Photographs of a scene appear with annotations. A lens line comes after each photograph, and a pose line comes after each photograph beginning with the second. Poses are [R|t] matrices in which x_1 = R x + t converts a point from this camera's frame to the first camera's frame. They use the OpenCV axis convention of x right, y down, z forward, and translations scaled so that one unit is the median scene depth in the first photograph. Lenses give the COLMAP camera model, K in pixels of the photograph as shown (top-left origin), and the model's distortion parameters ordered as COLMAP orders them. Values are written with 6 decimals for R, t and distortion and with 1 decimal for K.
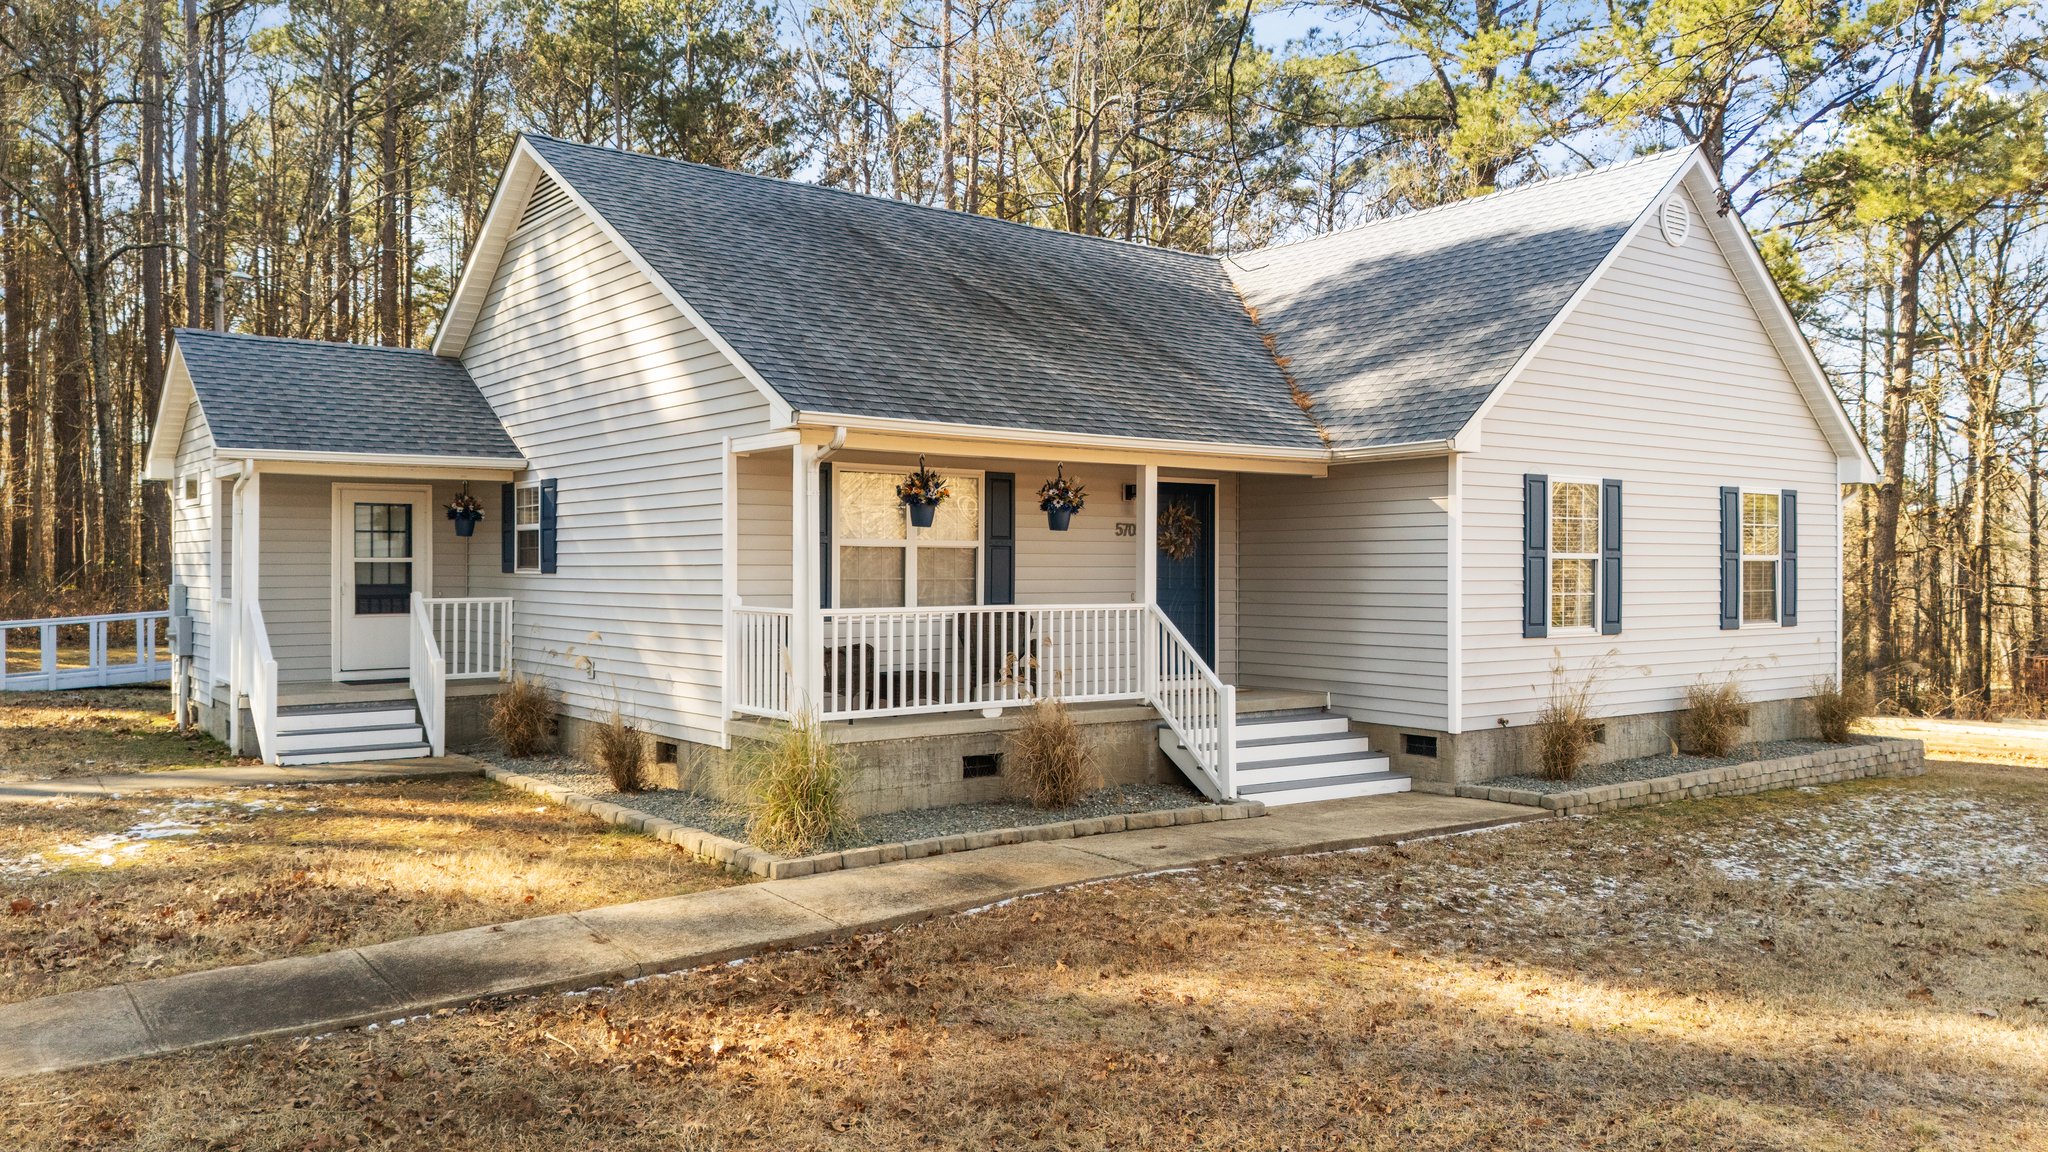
lens RADIAL K [[1504.0, 0, 1027.5], [0, 1504.0, 581.0], [0, 0, 1]] dist [0.051870, -0.021670]
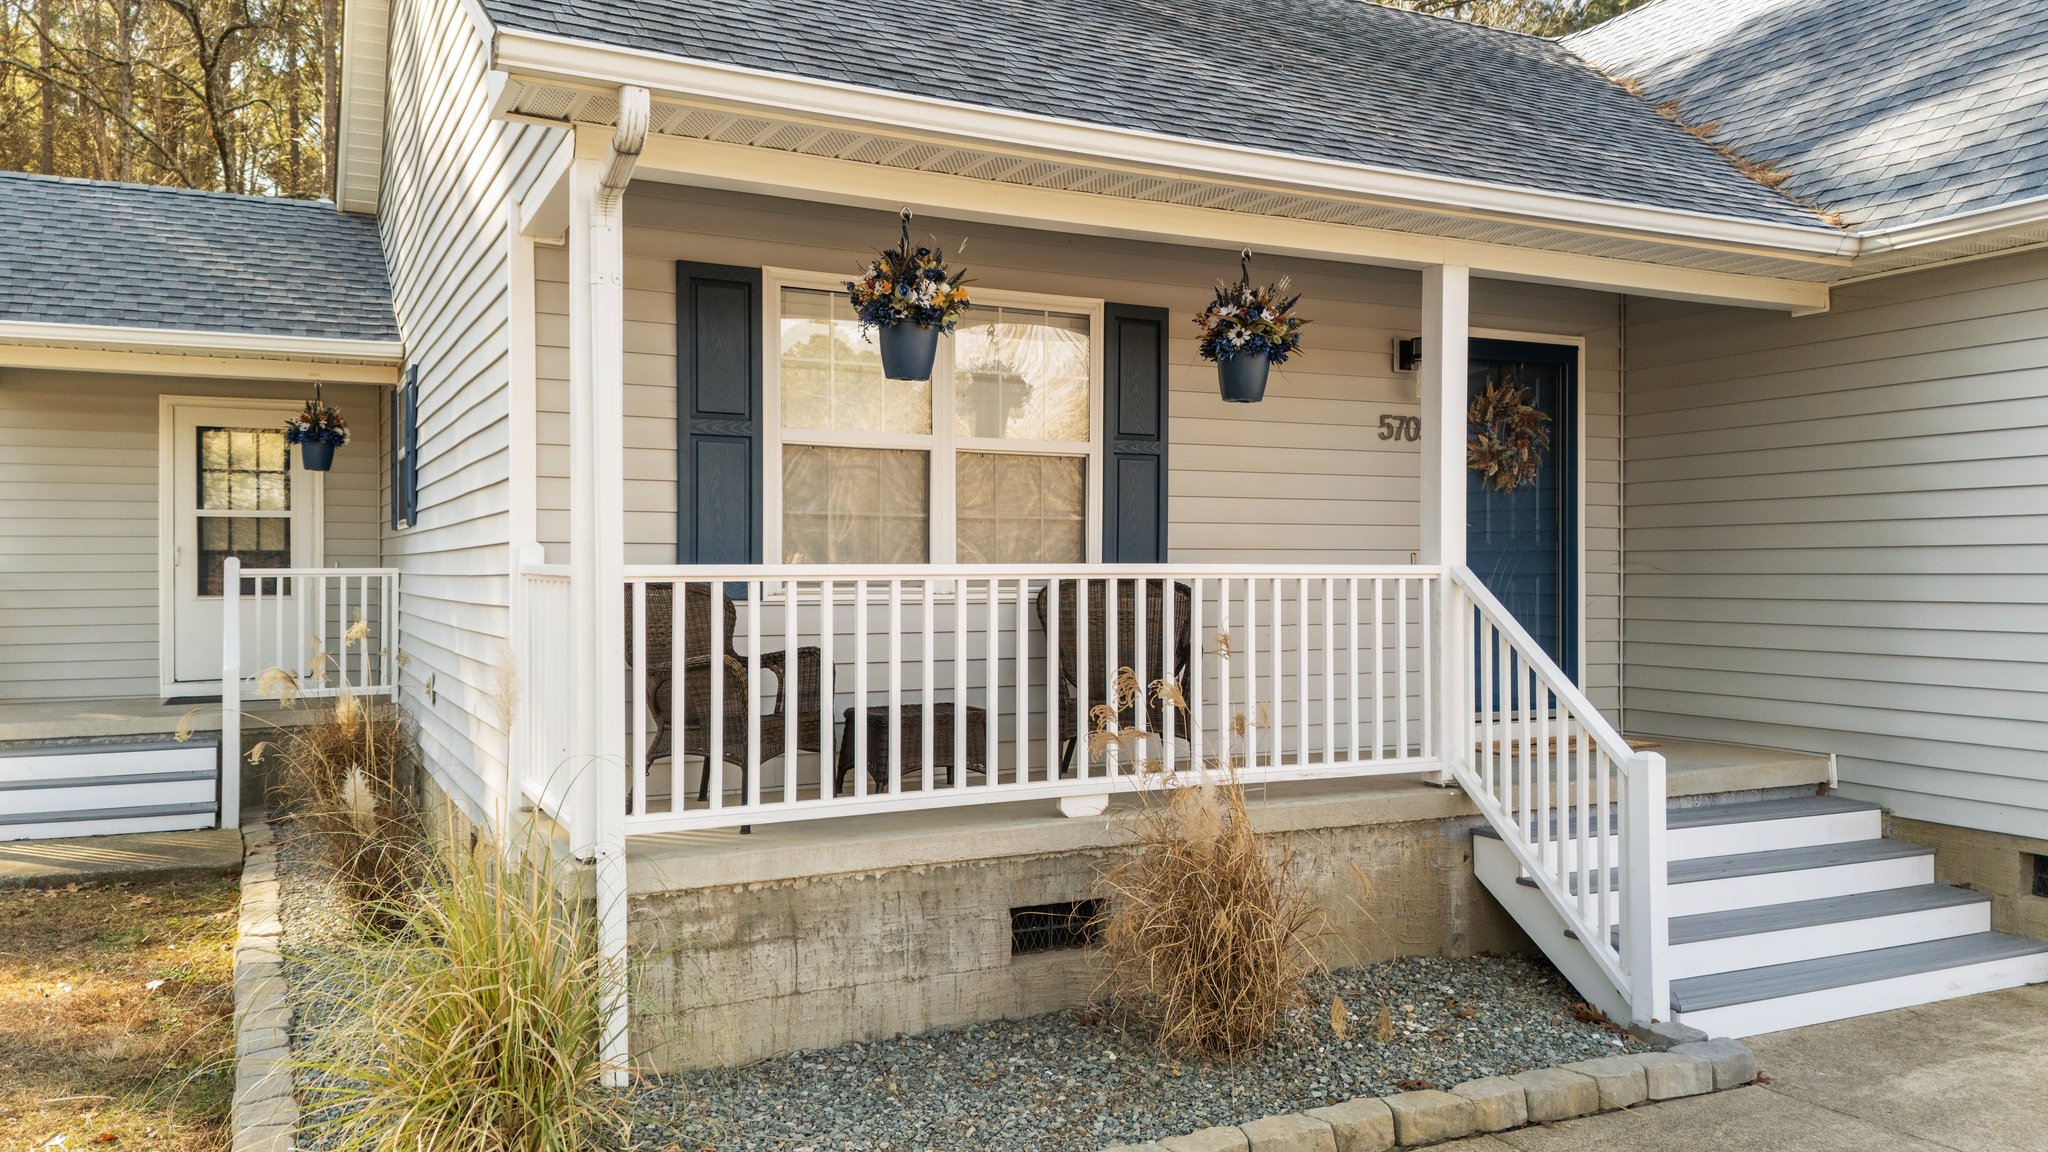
lens RADIAL K [[1504.0, 0, 1016.2], [0, 1504.0, 560.7], [0, 0, 1]] dist [0.051870, -0.021670]
pose [[0.981967, -0.002354, -0.189038, 0.037838], [-0.000386, 0.999895, -0.014457, 0.020307], [0.189052, 0.014269, 0.981863, 0.520374]]
